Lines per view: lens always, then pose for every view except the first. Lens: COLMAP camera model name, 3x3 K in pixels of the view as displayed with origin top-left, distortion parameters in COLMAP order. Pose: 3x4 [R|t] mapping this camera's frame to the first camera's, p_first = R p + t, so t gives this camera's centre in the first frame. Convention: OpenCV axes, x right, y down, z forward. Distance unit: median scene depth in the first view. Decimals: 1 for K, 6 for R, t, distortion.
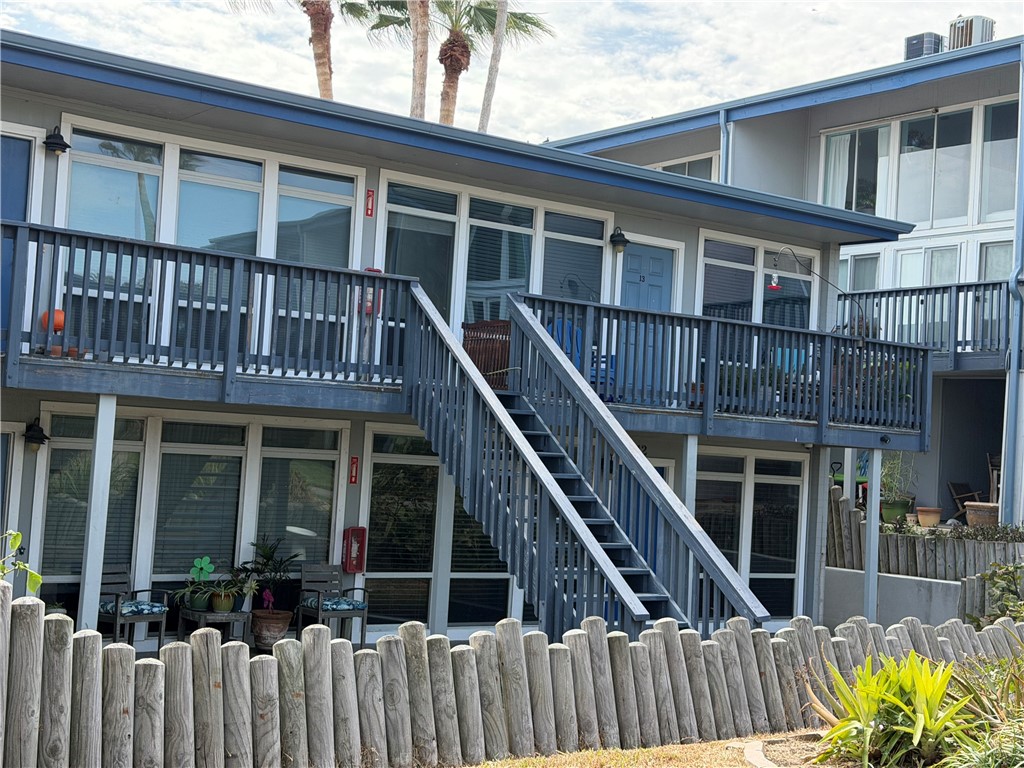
lens RADIAL K [[1436.3, 0, 465.4], [0, 1436.3, 383.3], [0, 0, 1]] dist [0.034712, 0.031873]
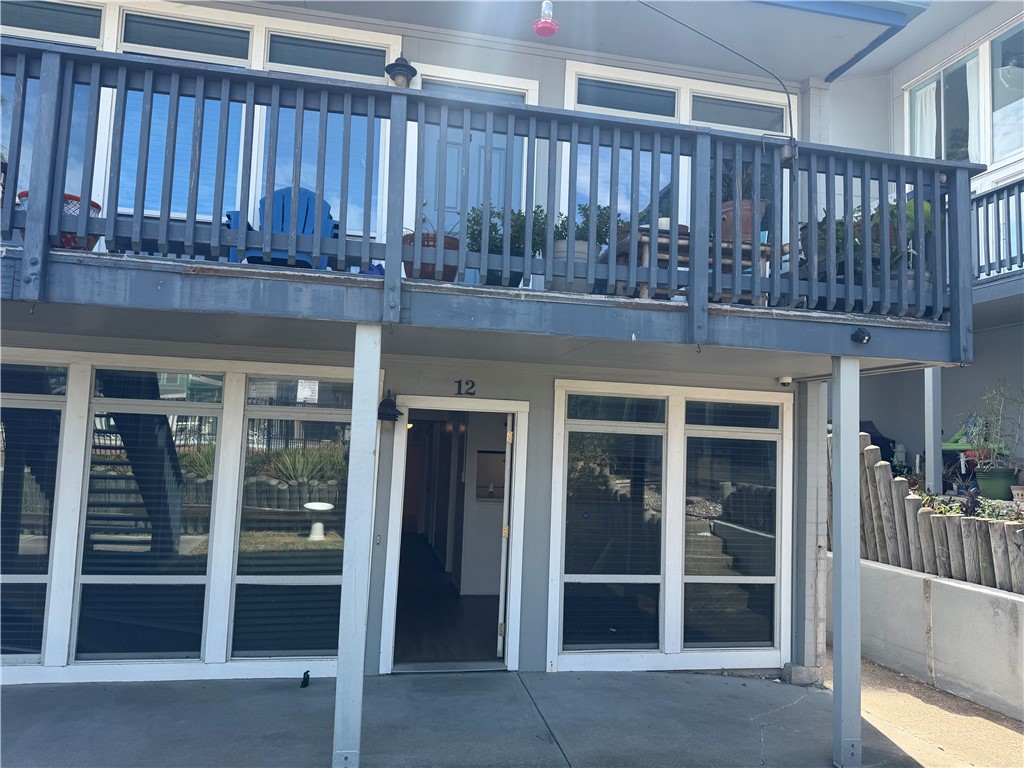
lens RADIAL K [[704.5, 0, 519.0], [0, 704.5, 389.6], [0, 0, 1]] dist [0.056933, -0.086994]
pose [[0.923933, -0.050269, -0.379236, 0.250459], [0.032038, 0.998014, -0.054234, 0.061614], [0.381210, 0.037958, 0.923709, 0.658430]]
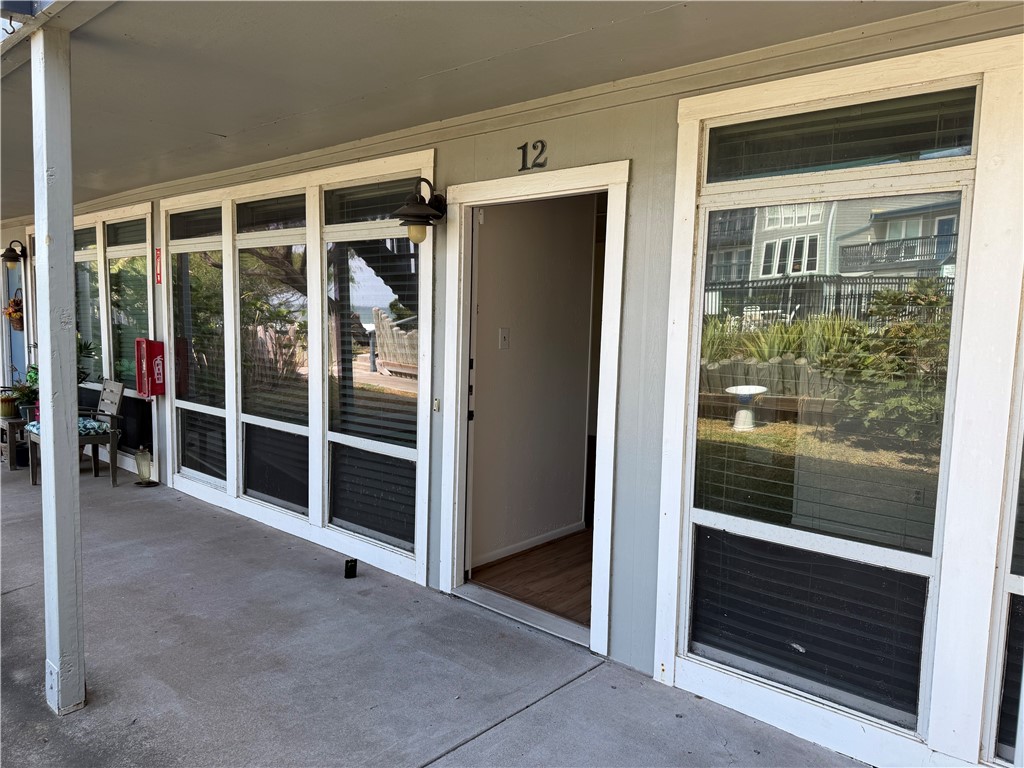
lens RADIAL K [[704.5, 0, 519.0], [0, 704.5, 389.6], [0, 0, 1]] dist [0.056933, -0.086994]
pose [[0.275312, 0.046015, -0.960253, 0.282281], [0.031691, 0.997877, 0.056904, 0.090783], [0.960832, -0.046098, 0.273269, 0.876620]]
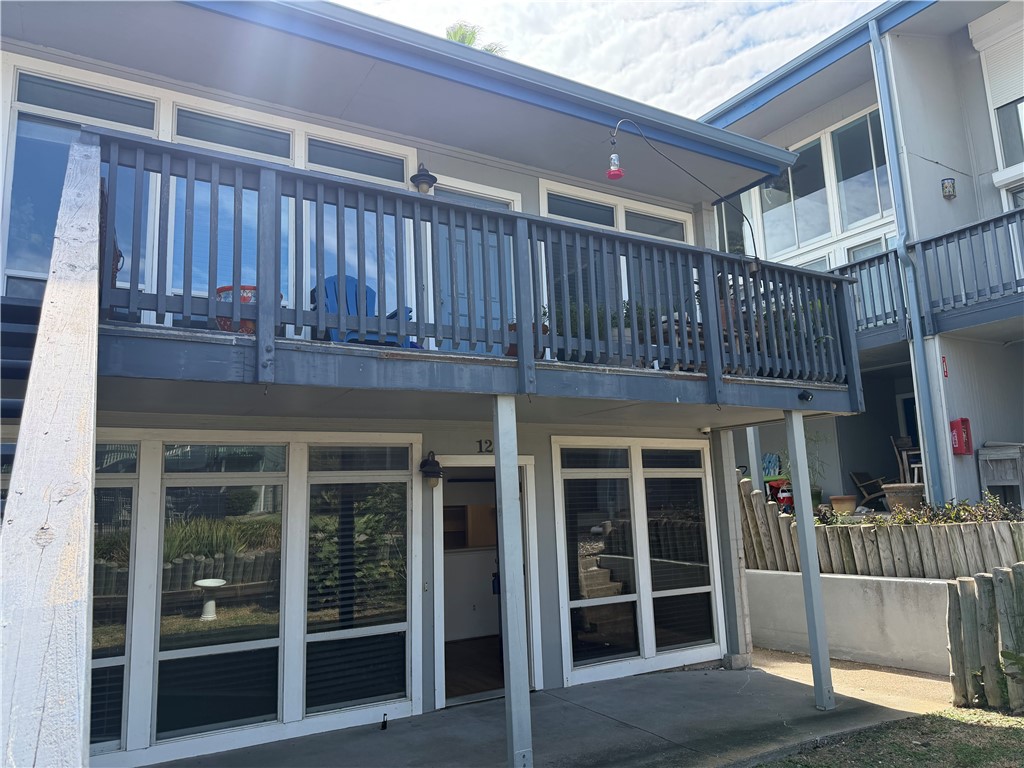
lens RADIAL K [[705.7, 0, 499.4], [0, 705.7, 388.1], [0, 0, 1]] dist [0.103730, -0.209511]
pose [[0.993074, -0.103067, -0.056404, 0.144263], [0.095797, 0.988242, -0.119168, 0.057627], [0.068023, 0.112940, 0.991271, 0.575368]]
